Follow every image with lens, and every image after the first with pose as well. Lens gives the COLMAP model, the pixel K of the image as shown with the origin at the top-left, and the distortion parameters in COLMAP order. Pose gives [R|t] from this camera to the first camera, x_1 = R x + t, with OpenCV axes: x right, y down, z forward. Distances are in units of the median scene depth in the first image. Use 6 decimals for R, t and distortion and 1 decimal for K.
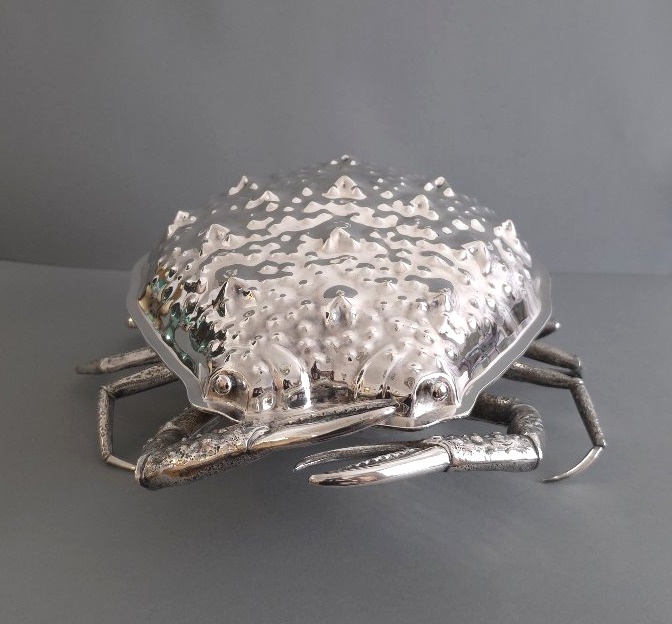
lens RADIAL K [[529.4, 0, 340.0], [0, 529.4, 311.6], [0, 0, 1]] dist [0.011905, -0.002587]
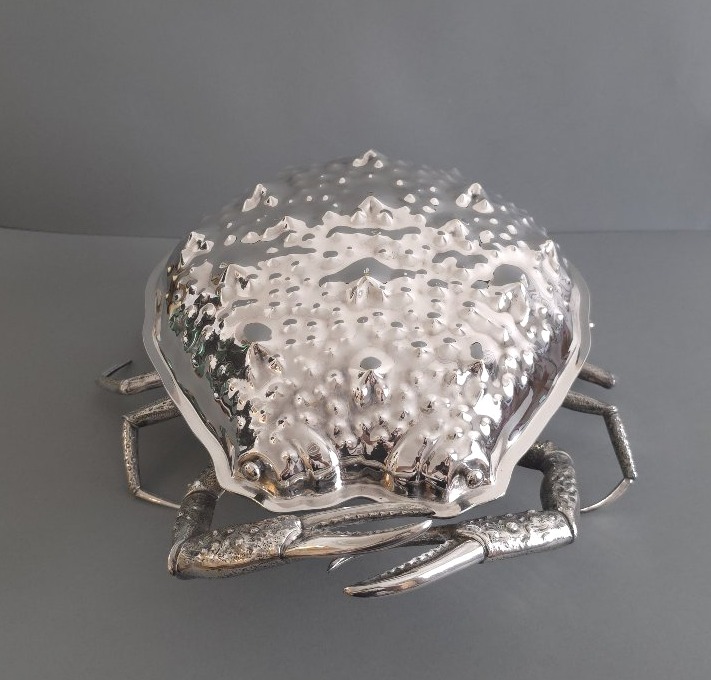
lens RADIAL K [[541.2, 0, 351.5], [0, 541.2, 340.4], [0, 0, 1]] dist [-0.007217, 0.006322]
pose [[0.999893, -0.007060, -0.012807, -0.022579], [0.009145, 0.985254, 0.170852, -0.251973], [0.011412, -0.170951, 0.985213, 0.065820]]
